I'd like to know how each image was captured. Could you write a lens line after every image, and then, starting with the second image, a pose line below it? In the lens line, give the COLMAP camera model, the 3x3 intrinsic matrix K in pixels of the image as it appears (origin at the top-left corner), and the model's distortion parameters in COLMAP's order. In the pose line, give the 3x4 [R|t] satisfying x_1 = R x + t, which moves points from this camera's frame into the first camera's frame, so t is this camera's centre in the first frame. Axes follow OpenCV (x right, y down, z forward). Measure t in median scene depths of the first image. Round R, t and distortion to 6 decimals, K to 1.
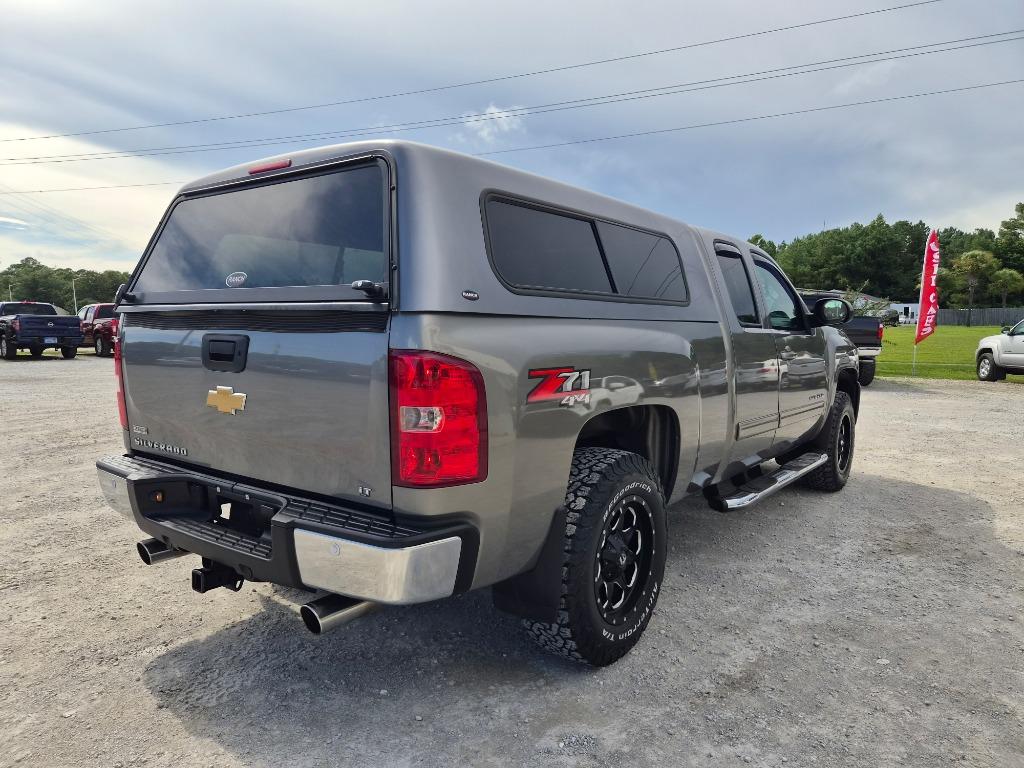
lens RADIAL K [[688.6, 0, 516.4], [0, 688.6, 390.9], [0, 0, 1]] dist [0.050787, -0.030956]
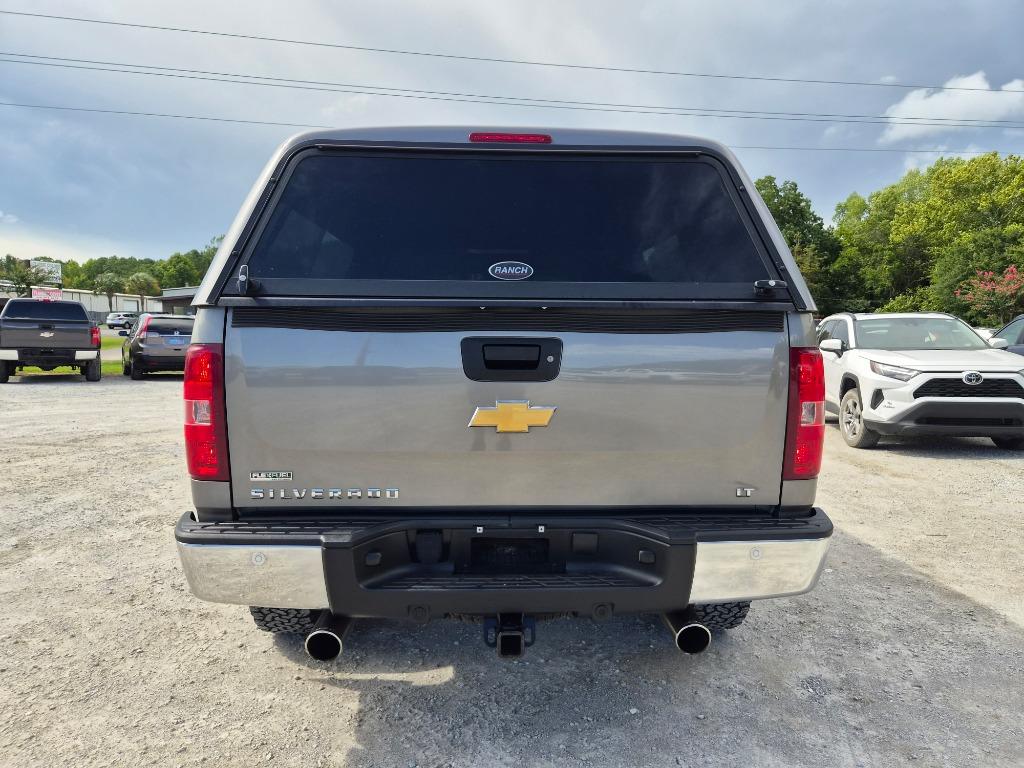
lens RADIAL K [[688.6, 0, 508.7], [0, 688.6, 388.7], [0, 0, 1]] dist [0.050787, -0.030956]
pose [[0.776494, -0.056467, 0.627589, -1.053555], [0.062835, 0.997951, 0.012047, -0.034423], [-0.626984, 0.030081, 0.778451, 0.414639]]
